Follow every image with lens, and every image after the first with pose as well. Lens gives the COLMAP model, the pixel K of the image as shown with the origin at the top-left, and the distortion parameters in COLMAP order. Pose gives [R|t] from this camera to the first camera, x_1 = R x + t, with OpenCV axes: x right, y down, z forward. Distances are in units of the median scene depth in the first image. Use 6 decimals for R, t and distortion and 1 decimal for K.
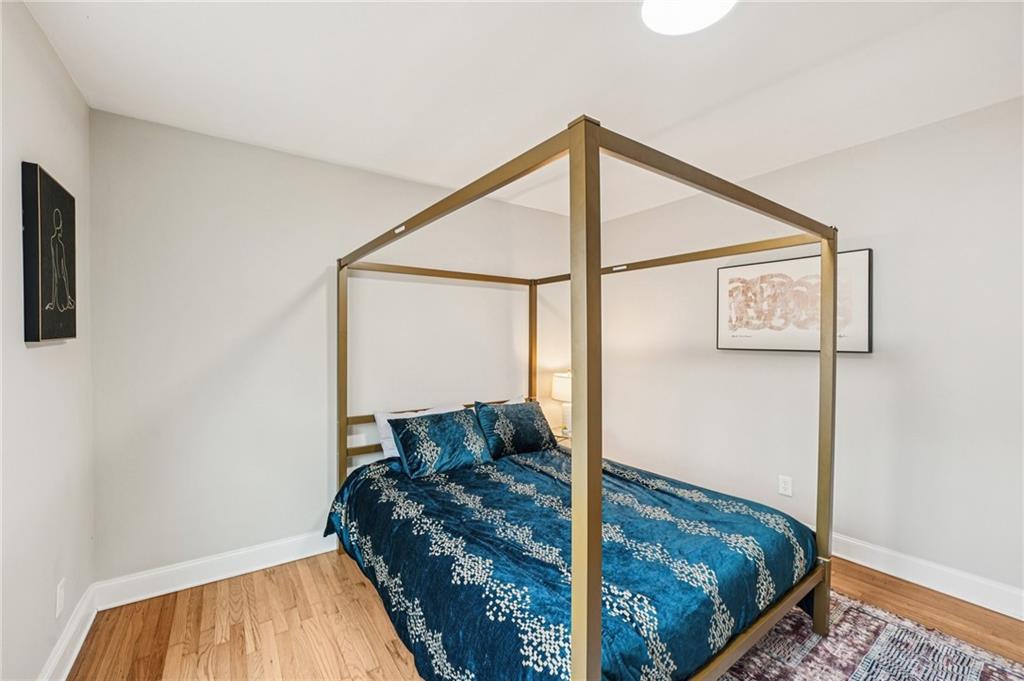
lens RADIAL K [[419.1, 0, 512.5], [0, 419.1, 337.2], [0, 0, 1]] dist [-0.023880, 0.000252]
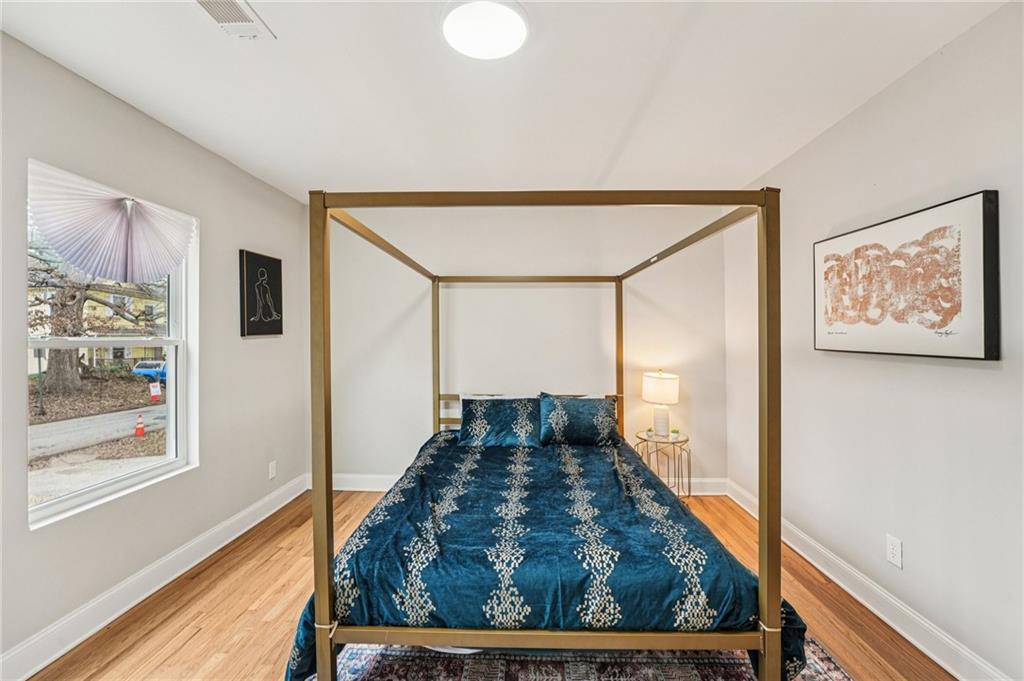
lens RADIAL K [[419.1, 0, 512.5], [0, 419.1, 337.2], [0, 0, 1]] dist [-0.023880, 0.000252]
pose [[0.793926, 0.004883, -0.607995, 0.584372], [-0.000605, 0.999974, 0.007240, -0.000197], [0.608014, -0.005380, 0.793908, 0.079518]]
